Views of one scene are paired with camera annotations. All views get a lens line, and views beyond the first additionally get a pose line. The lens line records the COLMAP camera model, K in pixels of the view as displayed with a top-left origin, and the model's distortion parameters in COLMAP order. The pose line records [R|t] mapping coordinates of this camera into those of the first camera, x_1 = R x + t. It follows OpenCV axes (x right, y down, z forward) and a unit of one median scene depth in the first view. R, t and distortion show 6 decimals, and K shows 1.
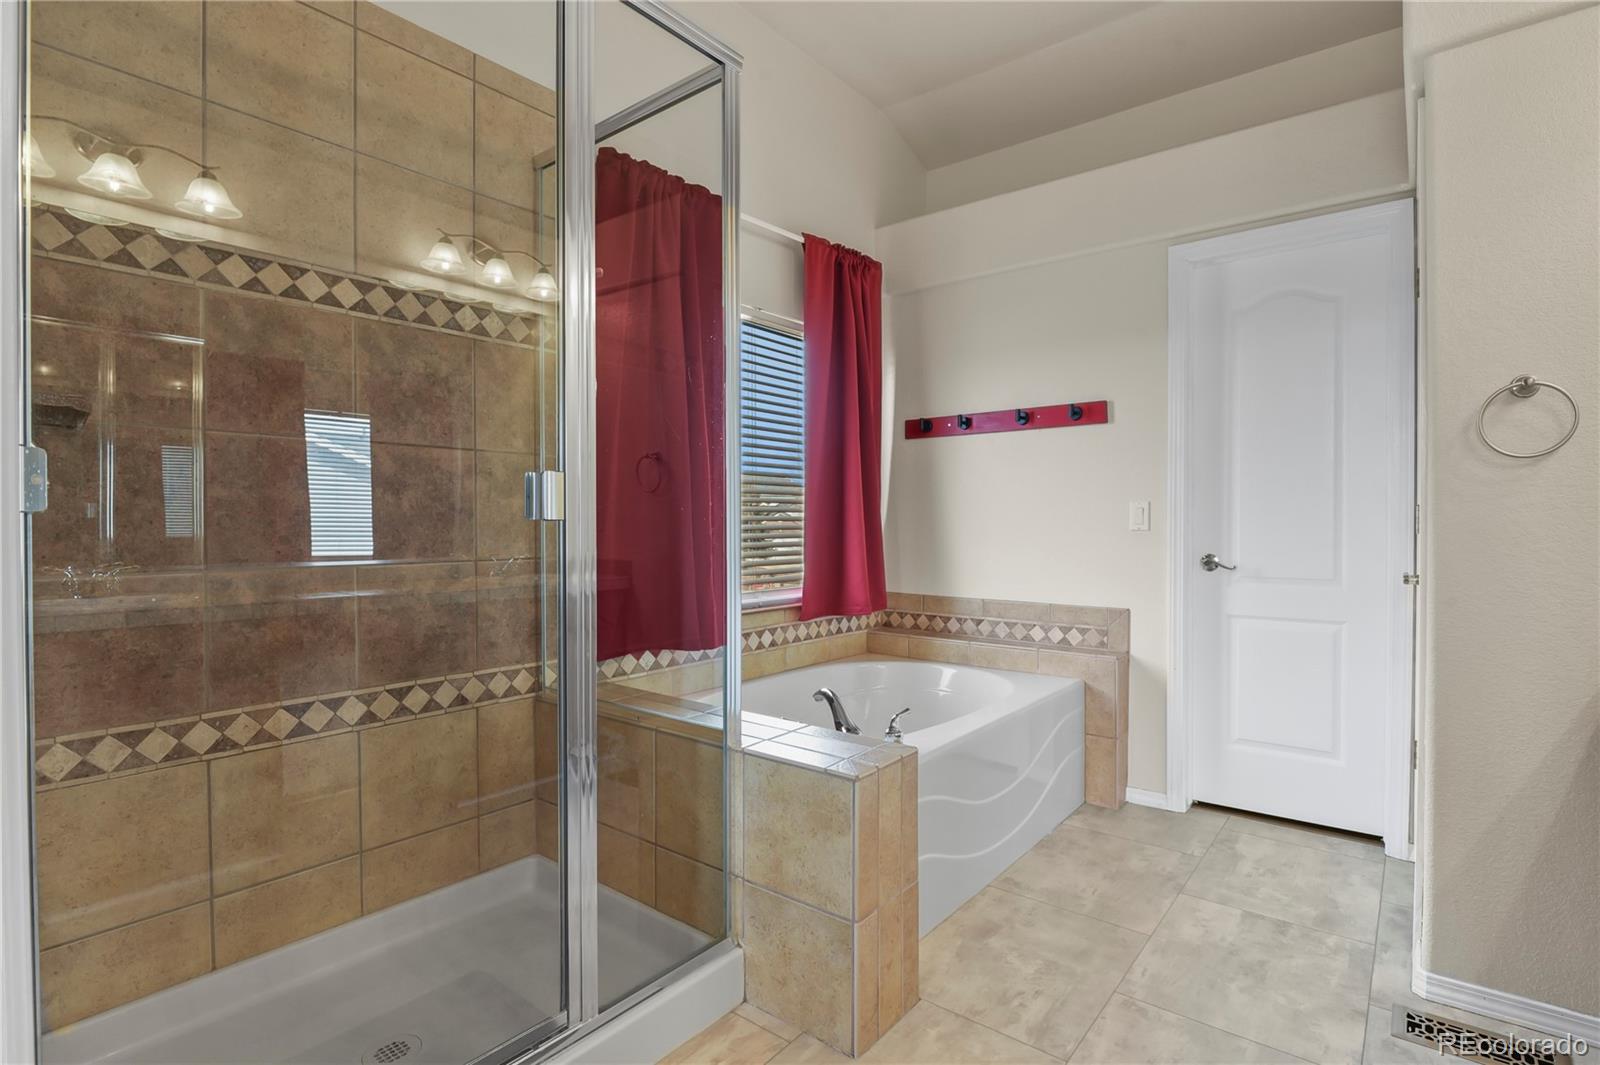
lens RADIAL K [[776.5, 0, 815.8], [0, 776.5, 526.5], [0, 0, 1]] dist [-0.011234, -0.002086]
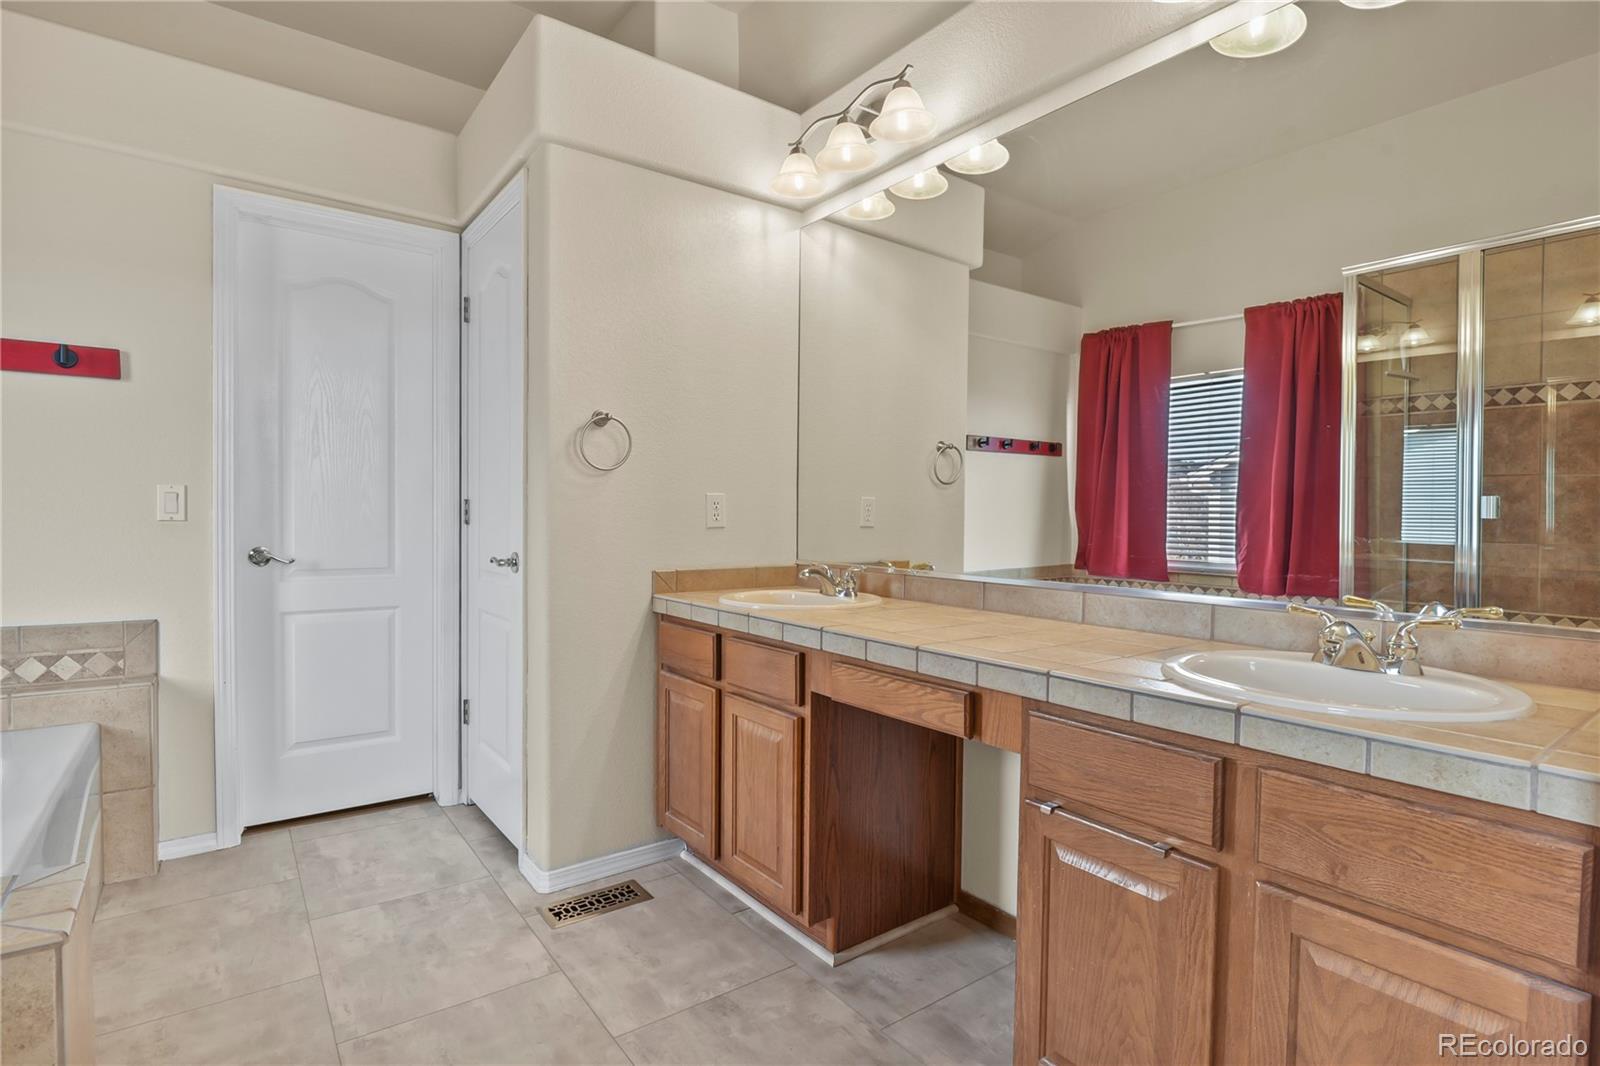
lens RADIAL K [[776.5, 0, 811.8], [0, 776.5, 534.9], [0, 0, 1]] dist [-0.011234, -0.002086]
pose [[0.259088, -0.015216, 0.965734, -0.212771], [-0.008054, 0.999807, 0.017913, -0.000153], [-0.965820, -0.012419, 0.258915, 0.174665]]
